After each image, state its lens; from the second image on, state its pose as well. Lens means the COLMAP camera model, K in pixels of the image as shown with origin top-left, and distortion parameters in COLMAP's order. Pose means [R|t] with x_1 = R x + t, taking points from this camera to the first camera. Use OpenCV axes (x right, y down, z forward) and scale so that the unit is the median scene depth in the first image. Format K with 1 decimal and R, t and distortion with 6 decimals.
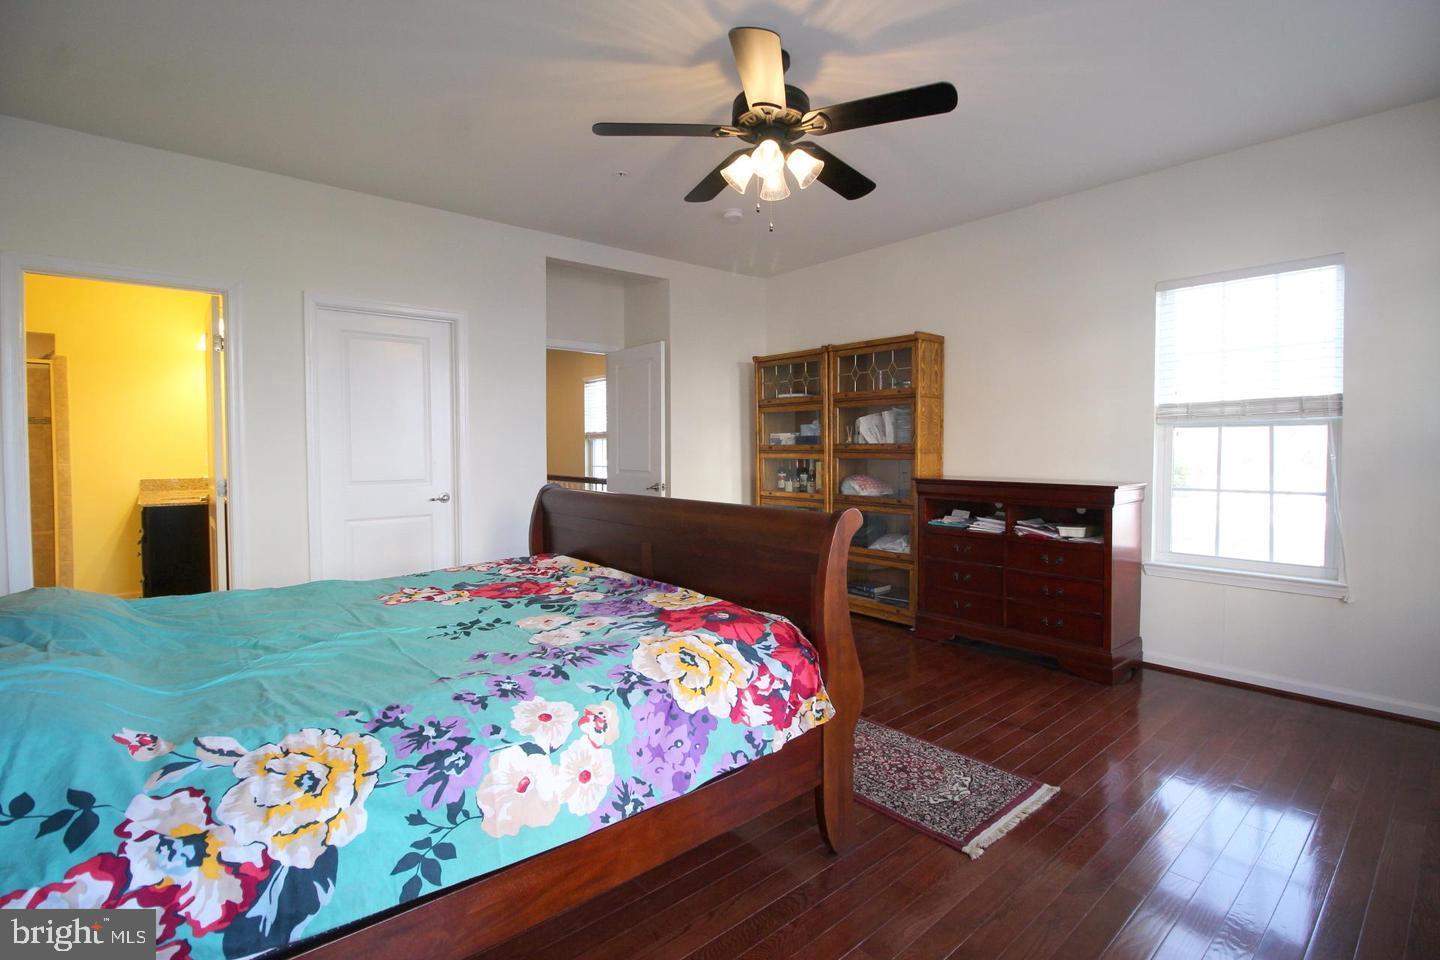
lens RADIAL K [[665.7, 0, 718.0], [0, 665.7, 473.3], [0, 0, 1]] dist [-0.020440, -0.003165]
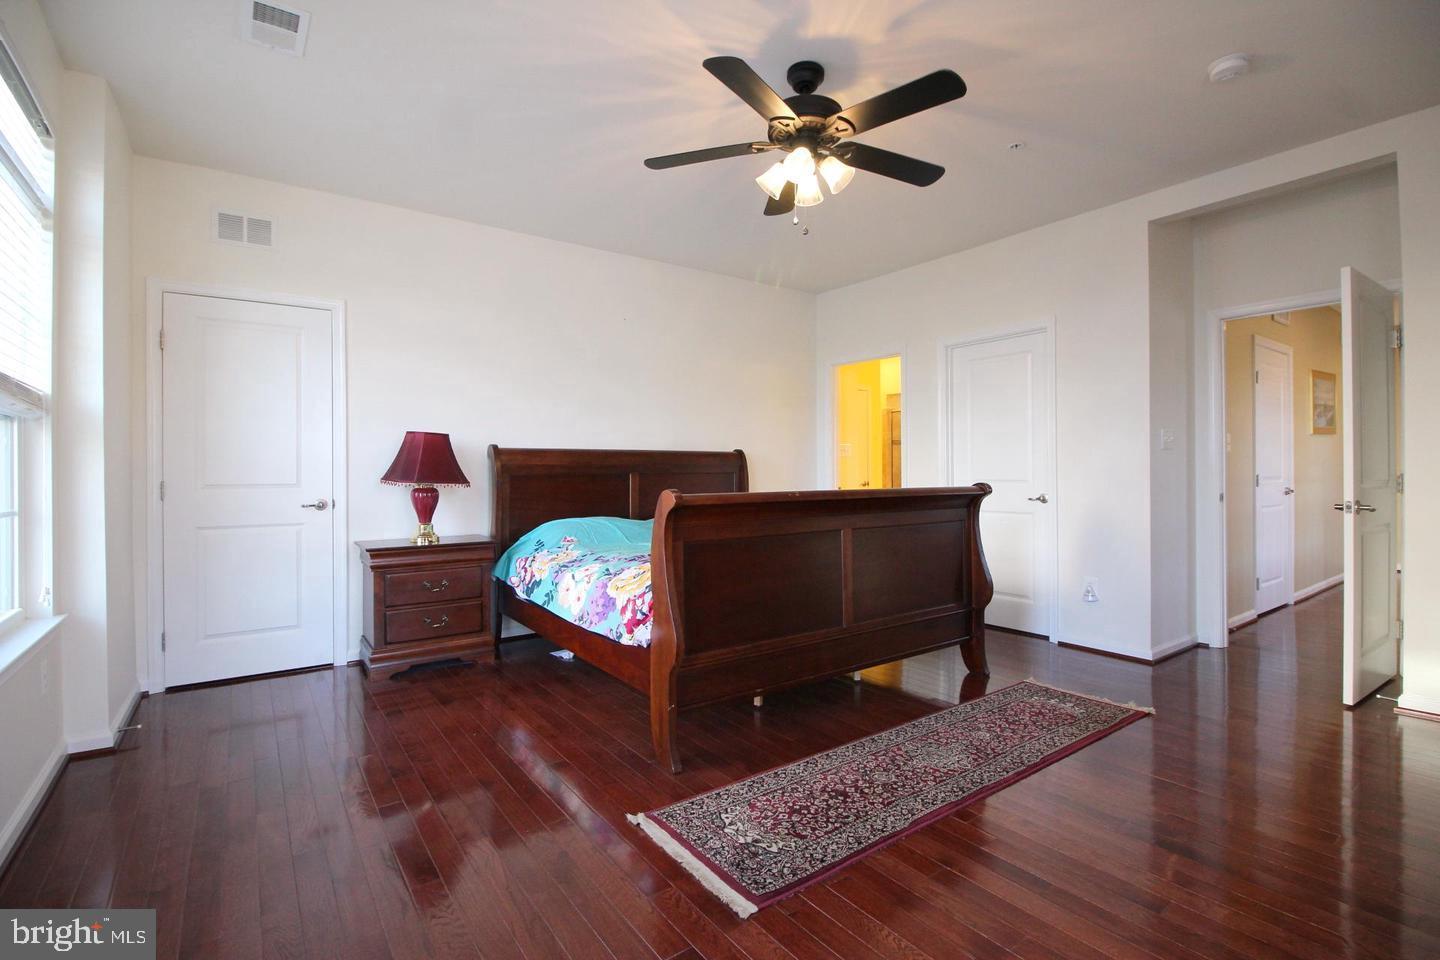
lens RADIAL K [[665.7, 0, 718.1], [0, 665.7, 479.9], [0, 0, 1]] dist [-0.020440, -0.003165]
pose [[-0.096278, 0.012436, -0.995277, 1.480557], [-0.026900, 0.999524, 0.015091, 0.012706], [0.994991, 0.028226, -0.095898, 1.263565]]
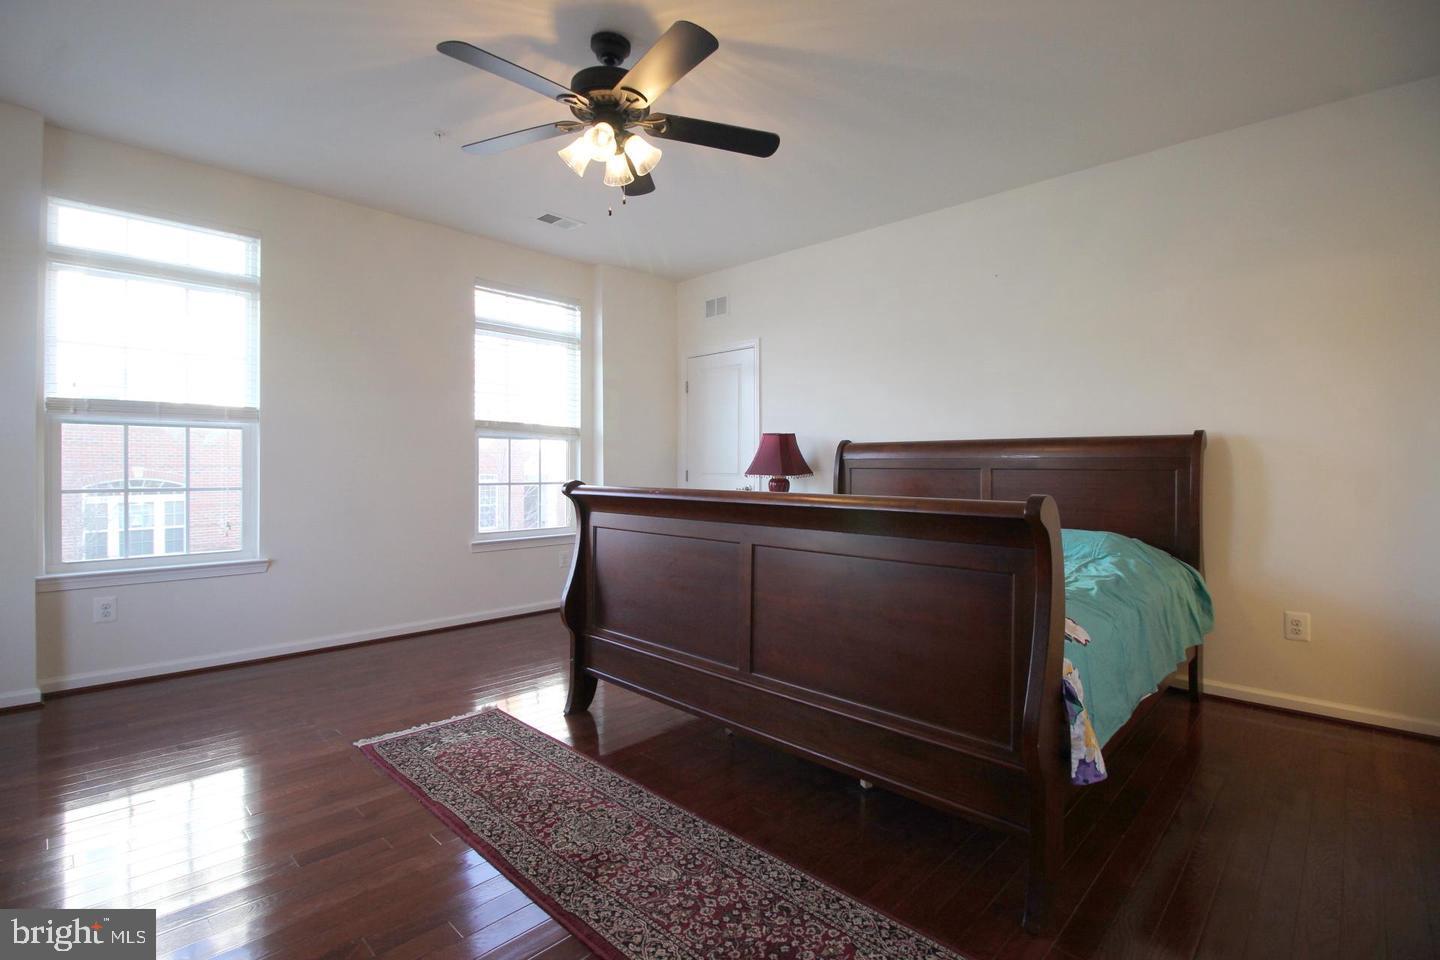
lens RADIAL K [[665.7, 0, 716.3], [0, 665.7, 470.3], [0, 0, 1]] dist [-0.020440, -0.003165]
pose [[-0.996725, -0.000588, -0.080864, 0.000155], [-0.003837, 0.999191, 0.040037, -0.036067], [0.080775, 0.040216, -0.995921, 2.632093]]
